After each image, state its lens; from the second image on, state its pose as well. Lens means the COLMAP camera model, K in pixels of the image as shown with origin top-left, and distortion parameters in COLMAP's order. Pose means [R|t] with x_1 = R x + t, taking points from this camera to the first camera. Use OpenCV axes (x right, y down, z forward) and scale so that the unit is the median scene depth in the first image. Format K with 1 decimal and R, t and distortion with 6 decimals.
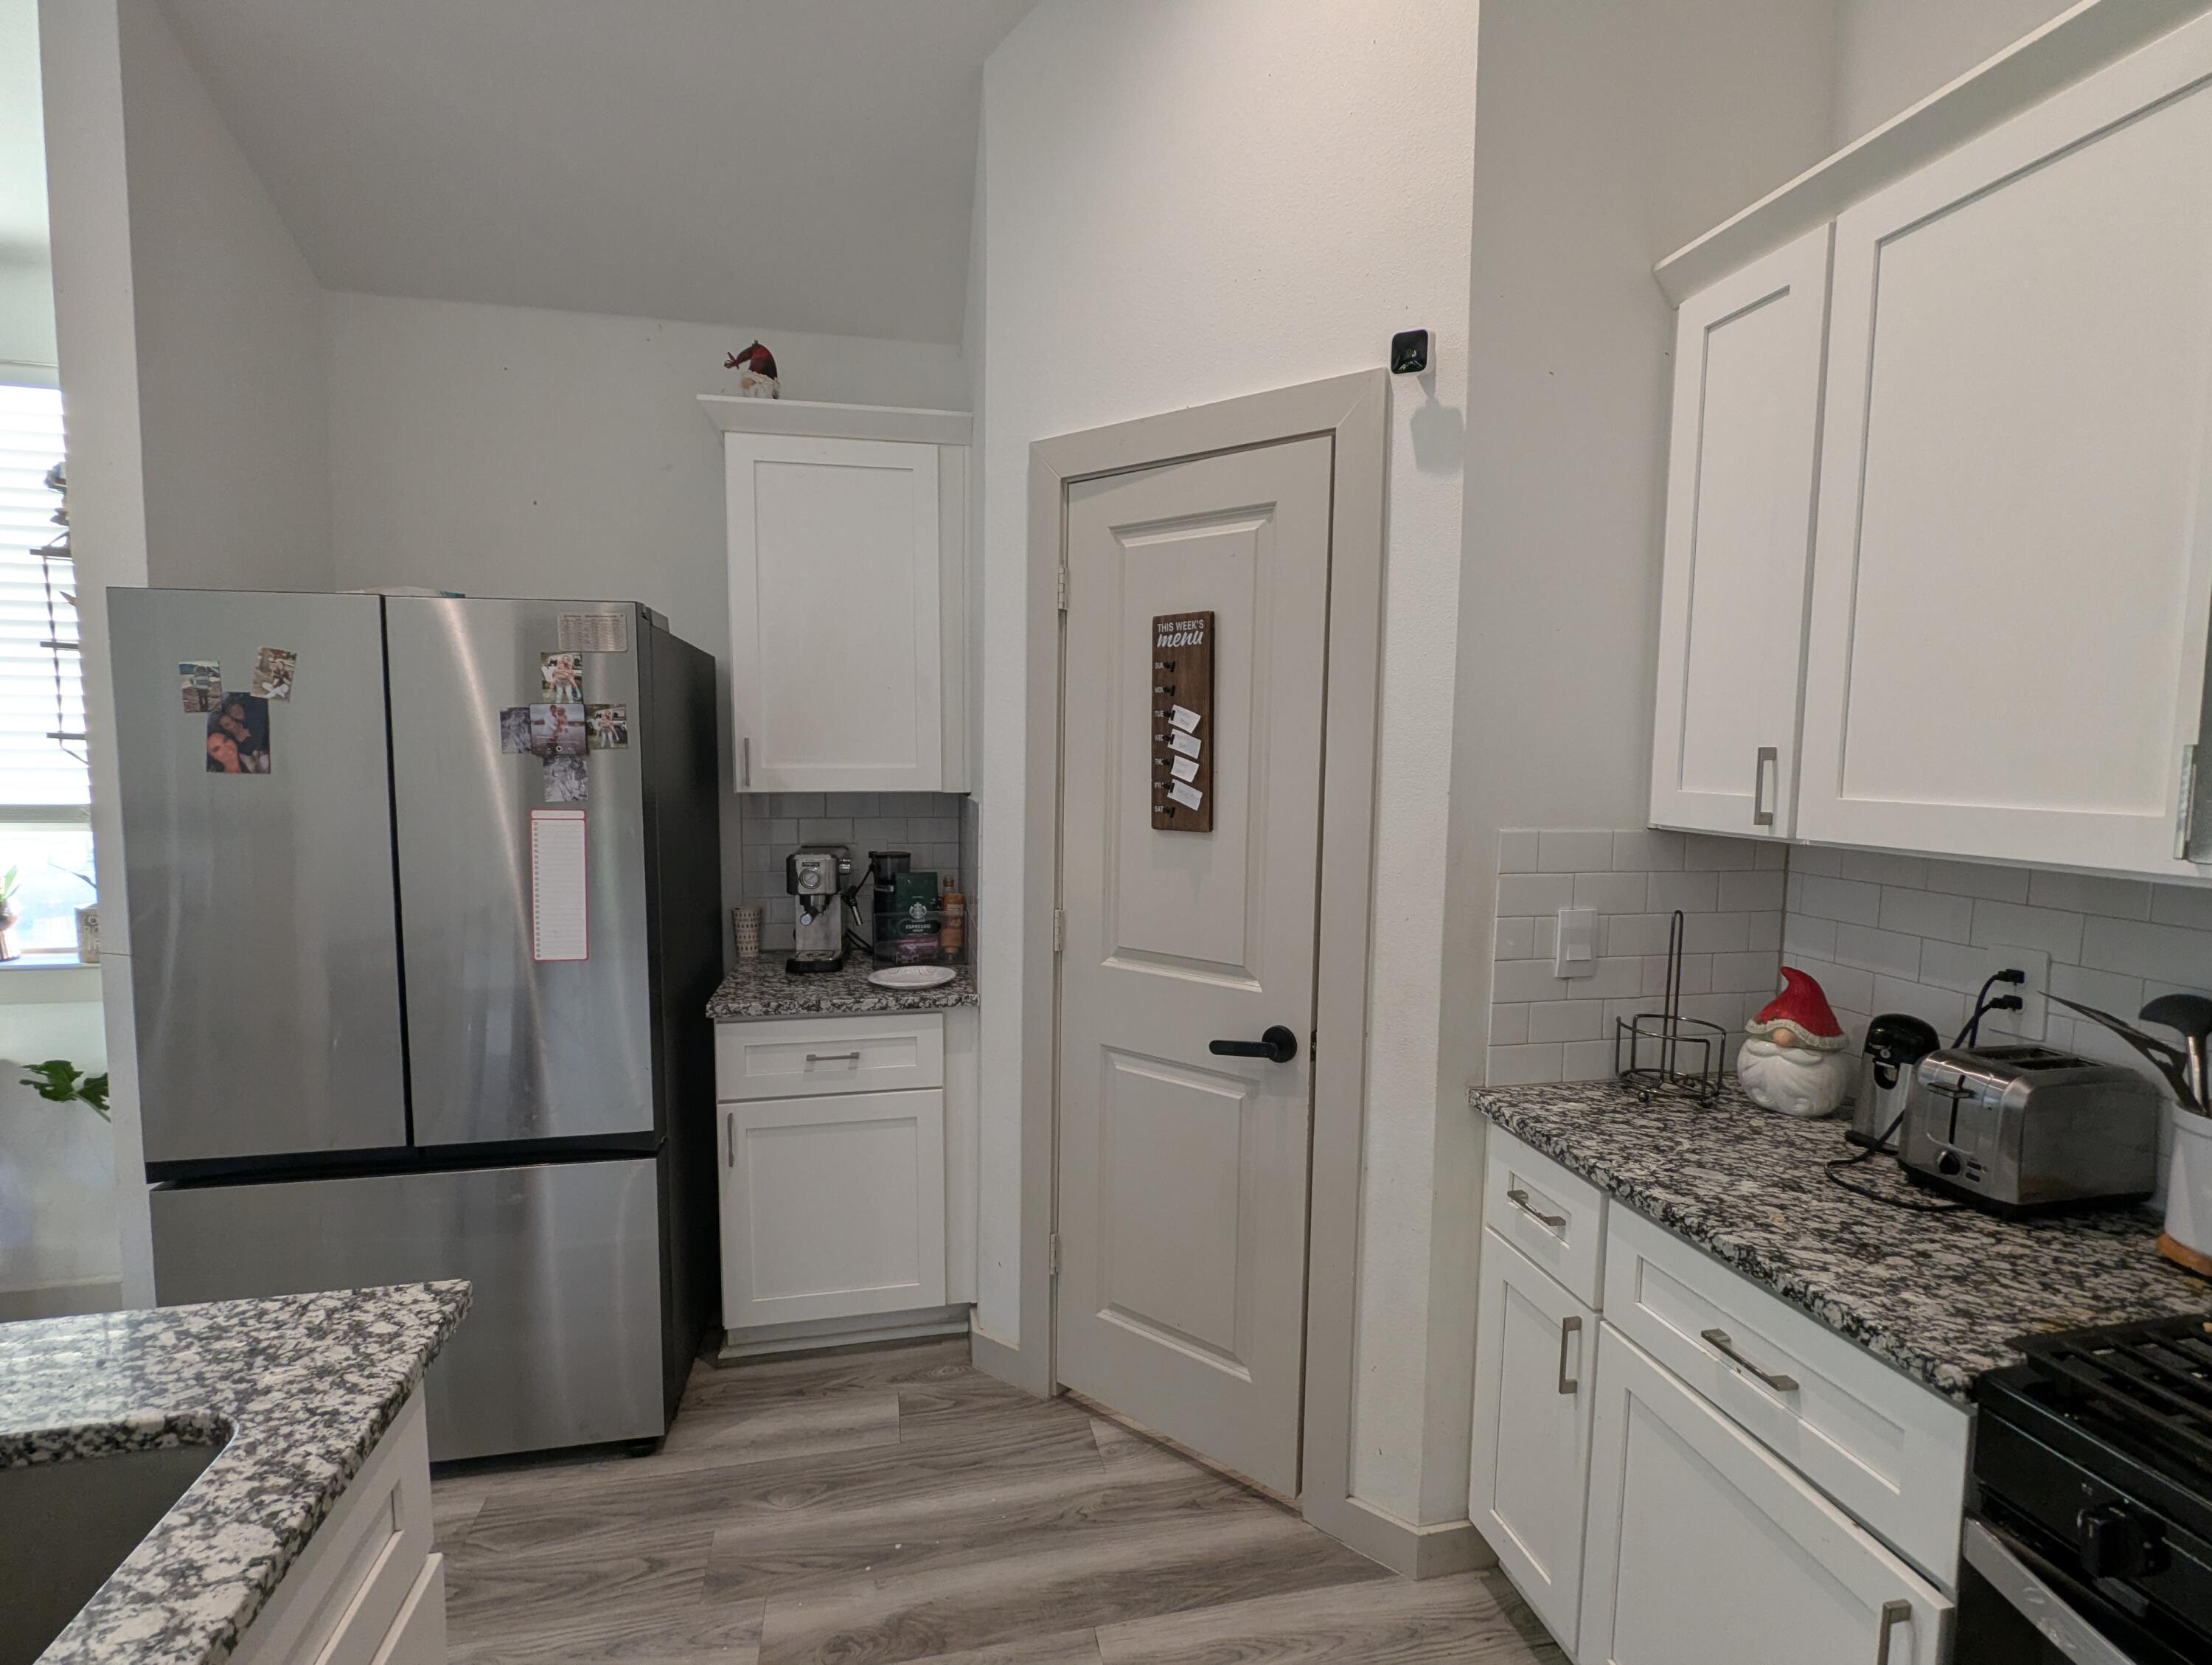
lens RADIAL K [[1046.0, 0, 1108.5], [0, 1046.0, 838.9], [0, 0, 1]] dist [-0.004488, 0.001944]
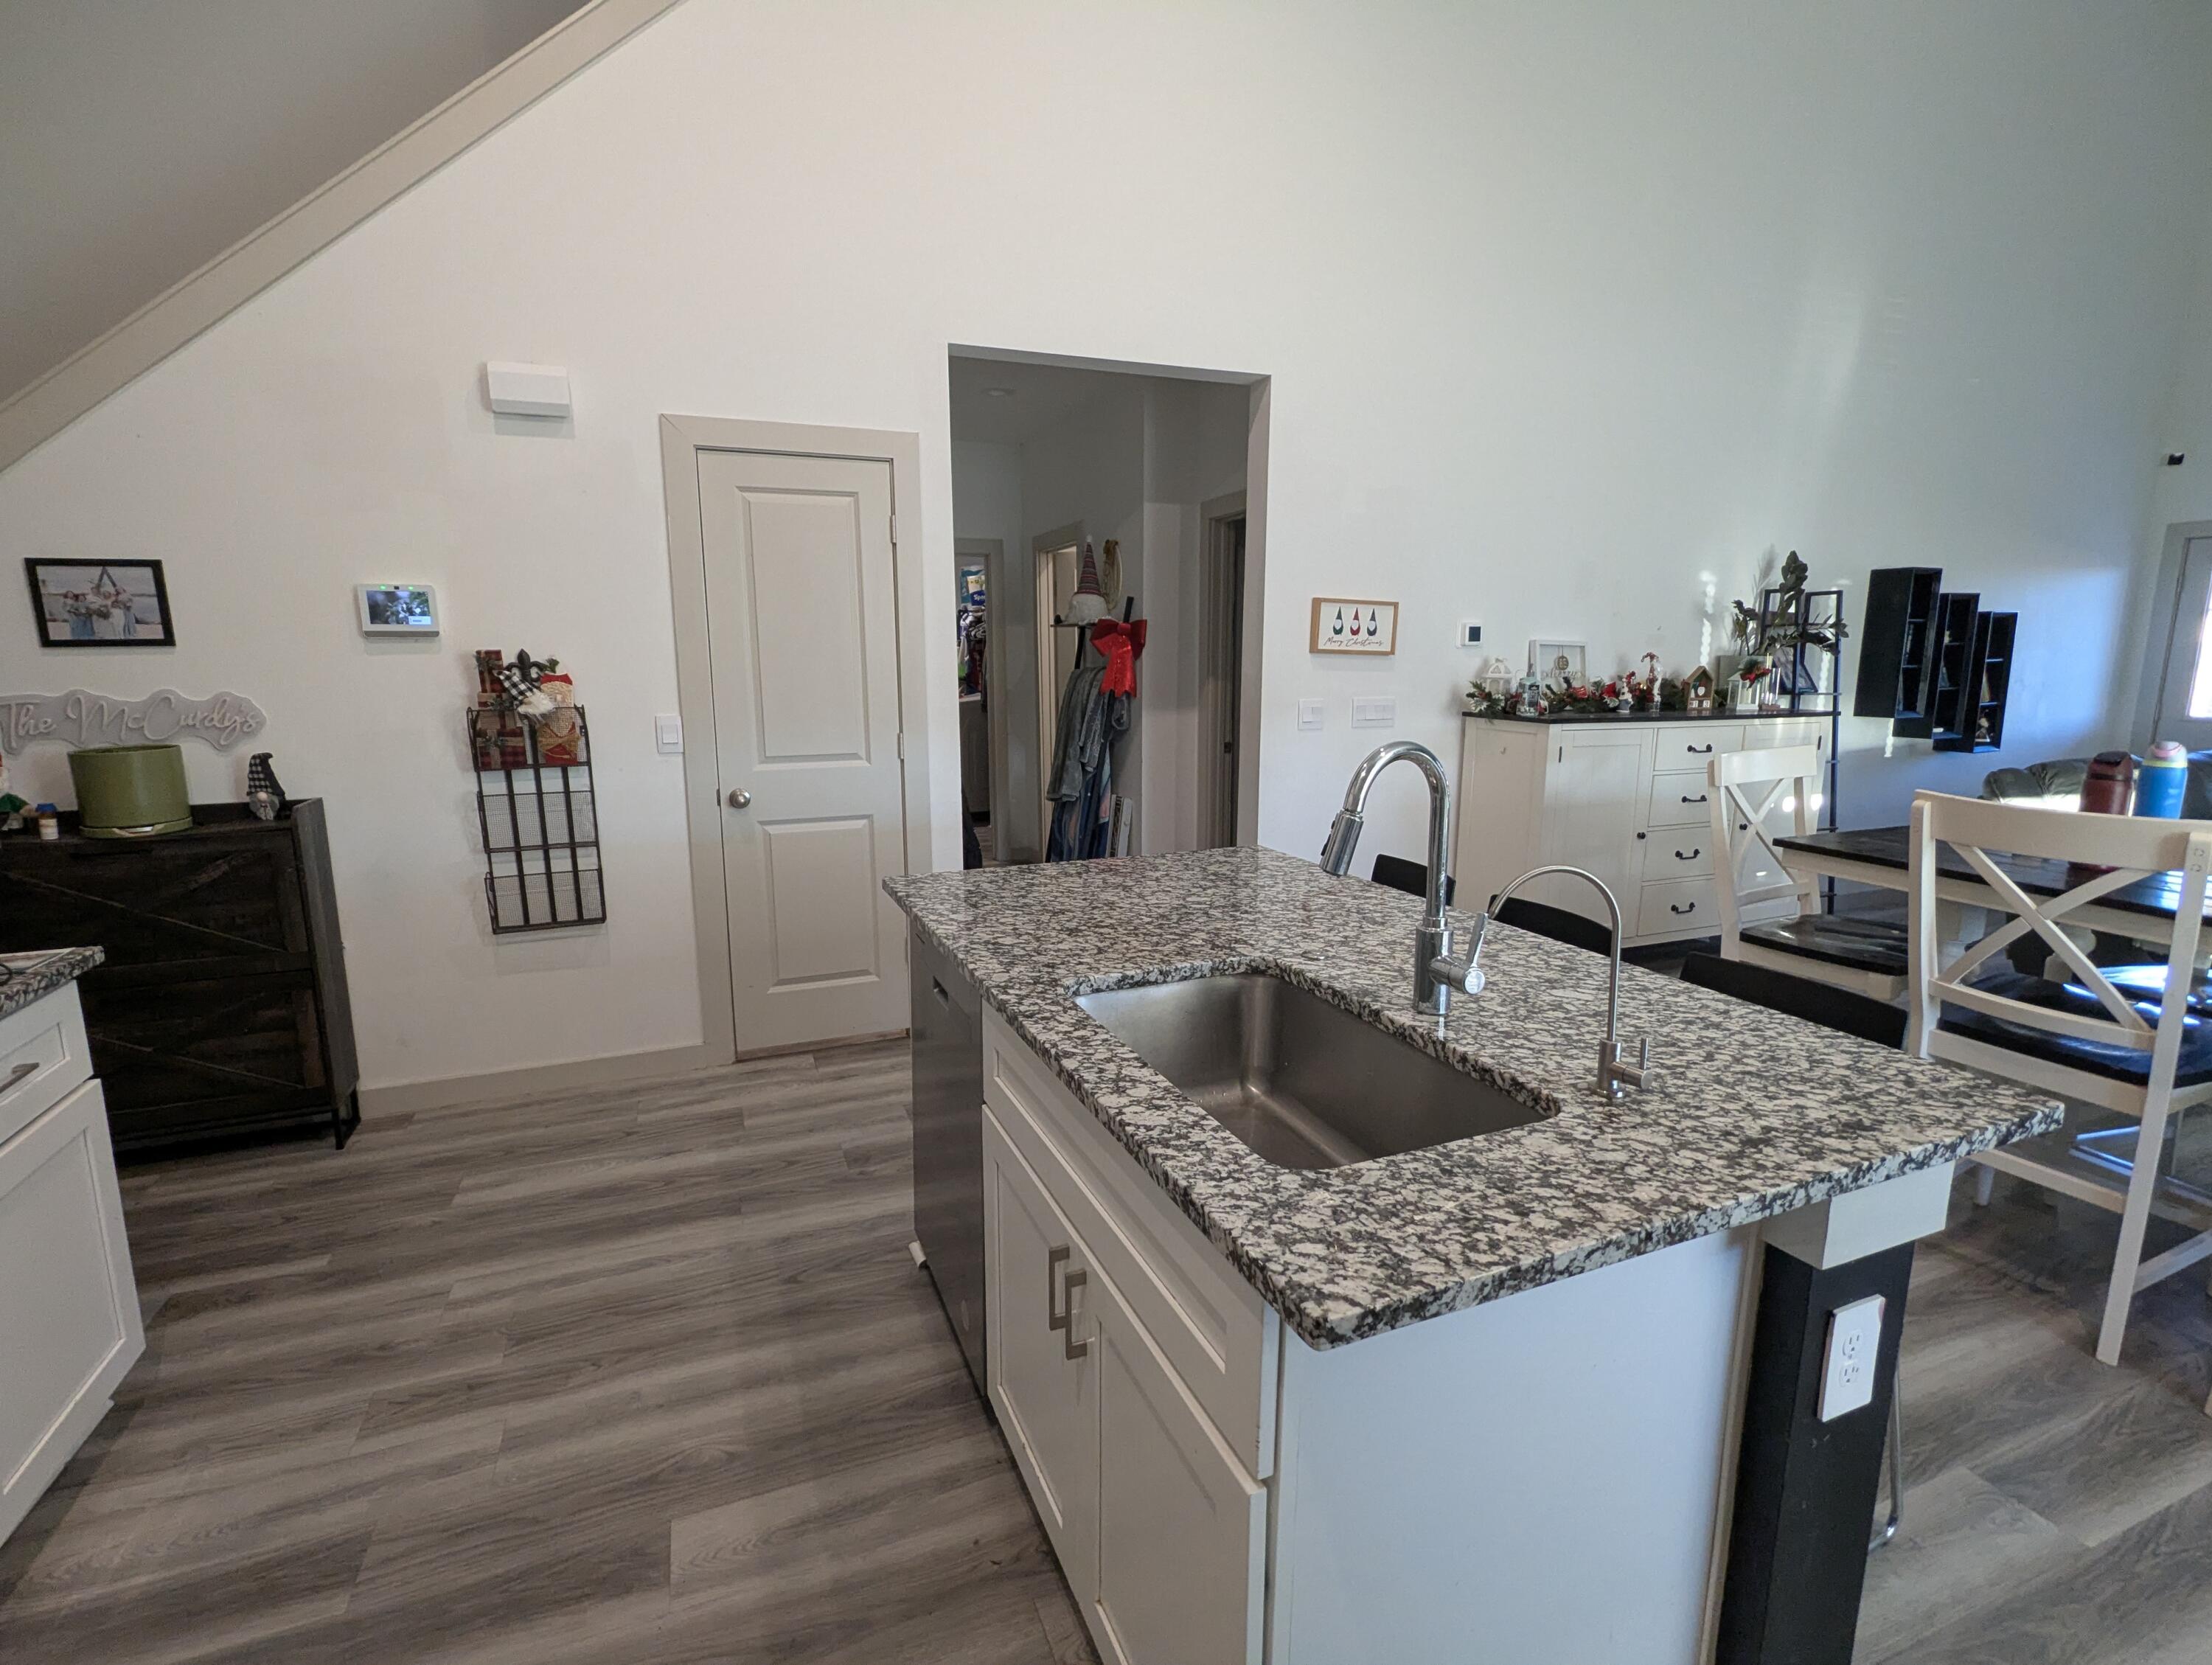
lens RADIAL K [[1046.0, 0, 1109.1], [0, 1046.0, 835.0], [0, 0, 1]] dist [-0.004488, 0.001944]
pose [[-0.986320, 0.018653, -0.163784, -0.210298], [-0.024085, 0.966607, 0.255128, -0.048031], [0.163074, 0.255583, -0.952935, 0.928009]]
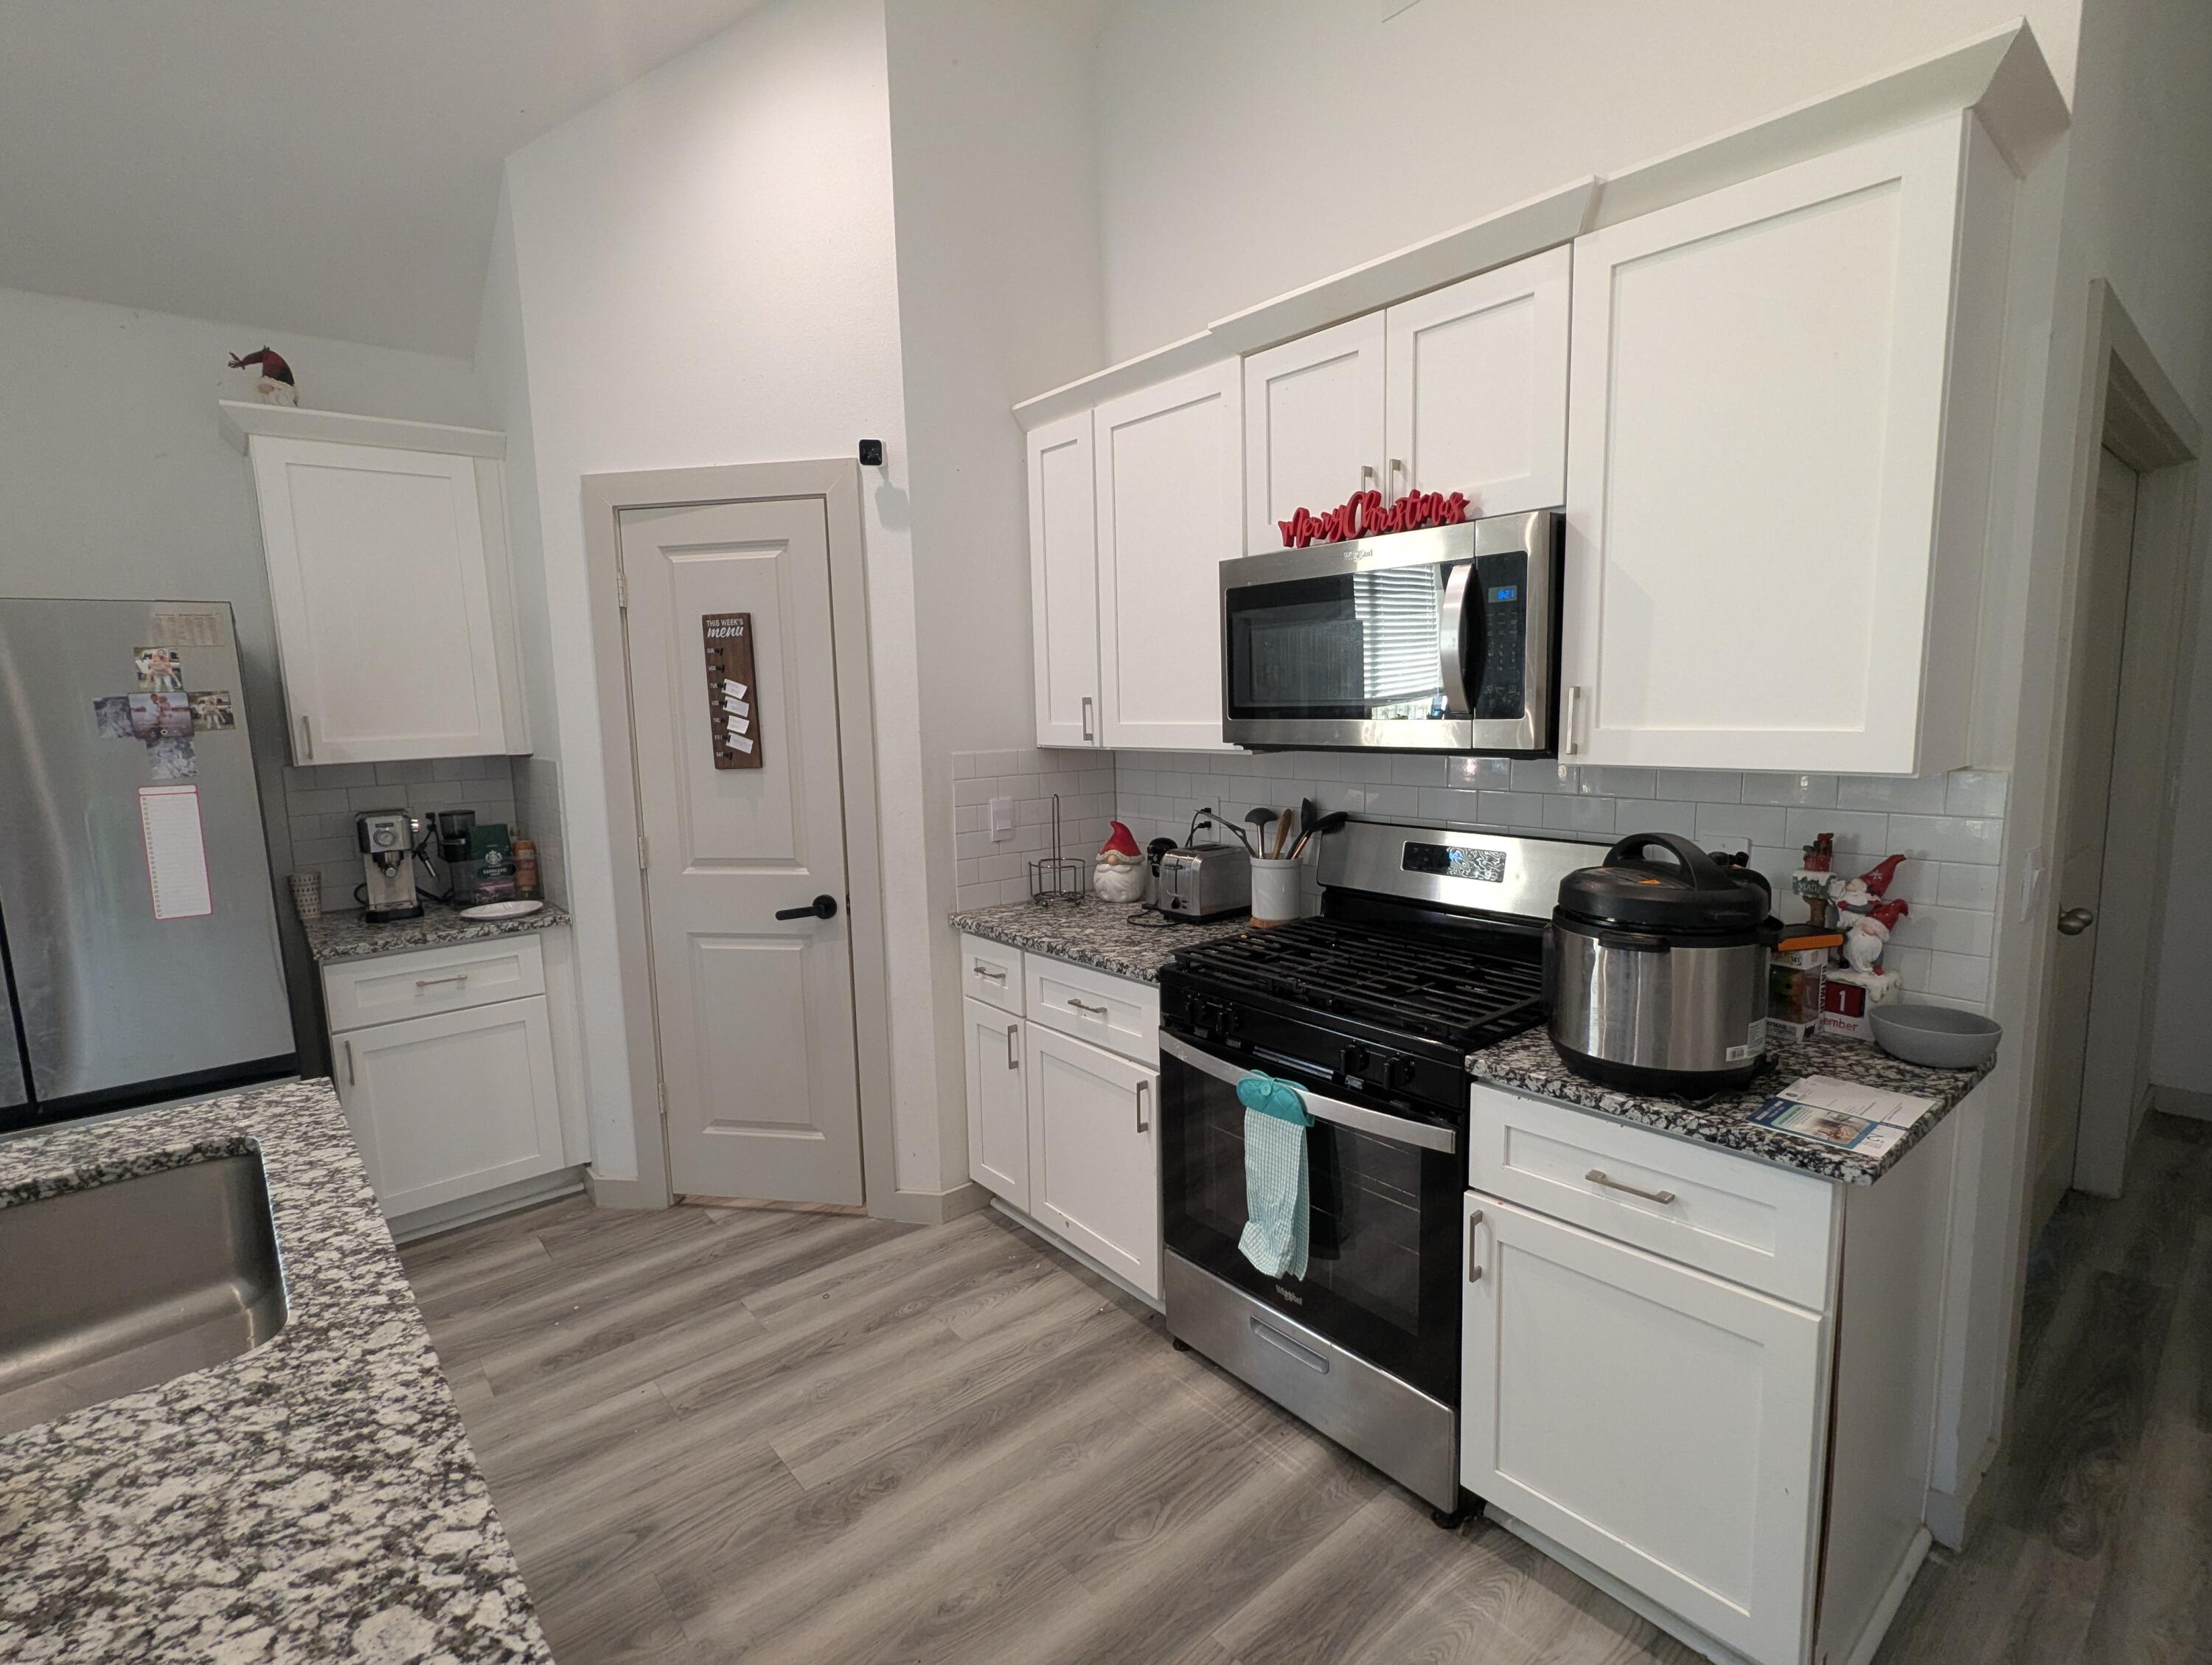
lens RADIAL K [[1046.0, 0, 1108.9], [0, 1046.0, 837.9], [0, 0, 1]] dist [-0.004488, 0.001944]
pose [[0.883385, -0.095502, 0.458813, -0.157036], [0.075073, 0.995211, 0.062610, 0.036991], [-0.462595, -0.020865, 0.886324, -0.520641]]
